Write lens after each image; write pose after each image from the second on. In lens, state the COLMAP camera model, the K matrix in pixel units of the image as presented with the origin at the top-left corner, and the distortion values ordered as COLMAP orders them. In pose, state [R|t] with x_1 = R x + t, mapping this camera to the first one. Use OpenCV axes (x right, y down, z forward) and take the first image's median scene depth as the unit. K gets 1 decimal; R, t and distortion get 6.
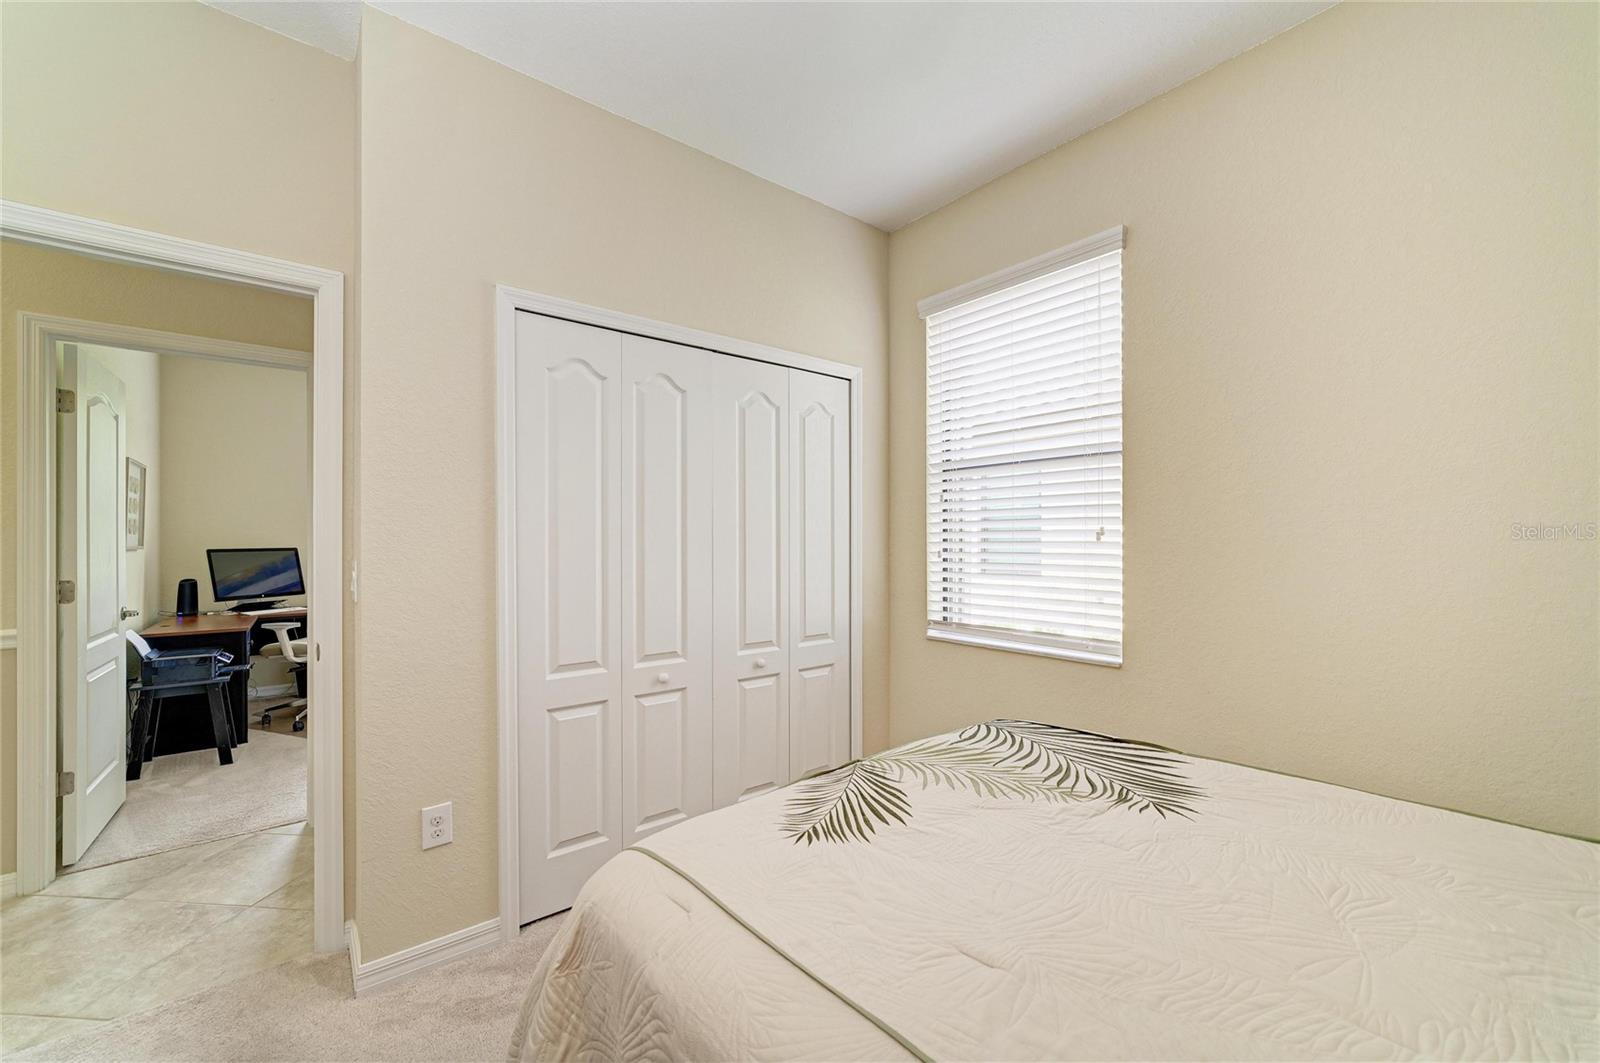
lens RADIAL K [[632.9, 0, 804.2], [0, 632.9, 539.6], [0, 0, 1]] dist [0.001109, 0.000324]
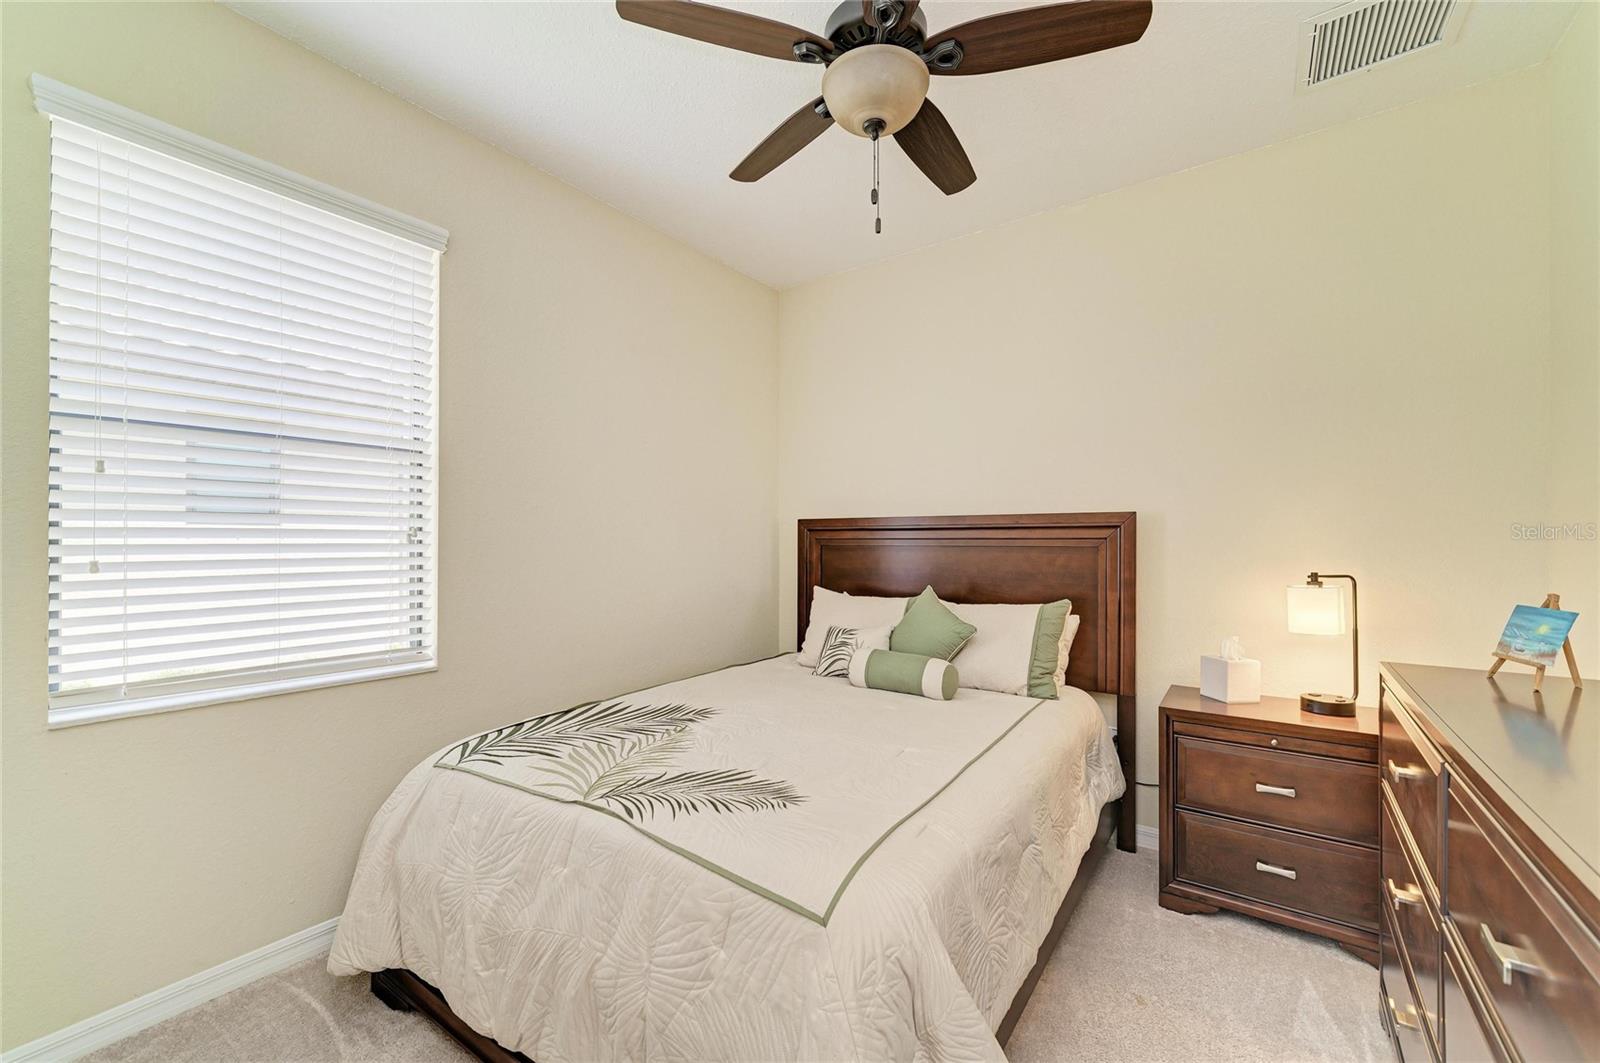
lens RADIAL K [[632.9, 0, 804.2], [0, 632.9, 539.6], [0, 0, 1]] dist [0.001109, 0.000324]
pose [[-0.250432, 0.009974, 0.968083, -0.860271], [-0.001691, 0.999941, -0.010740, 0.007759], [-0.968133, -0.004326, -0.250400, 0.974486]]
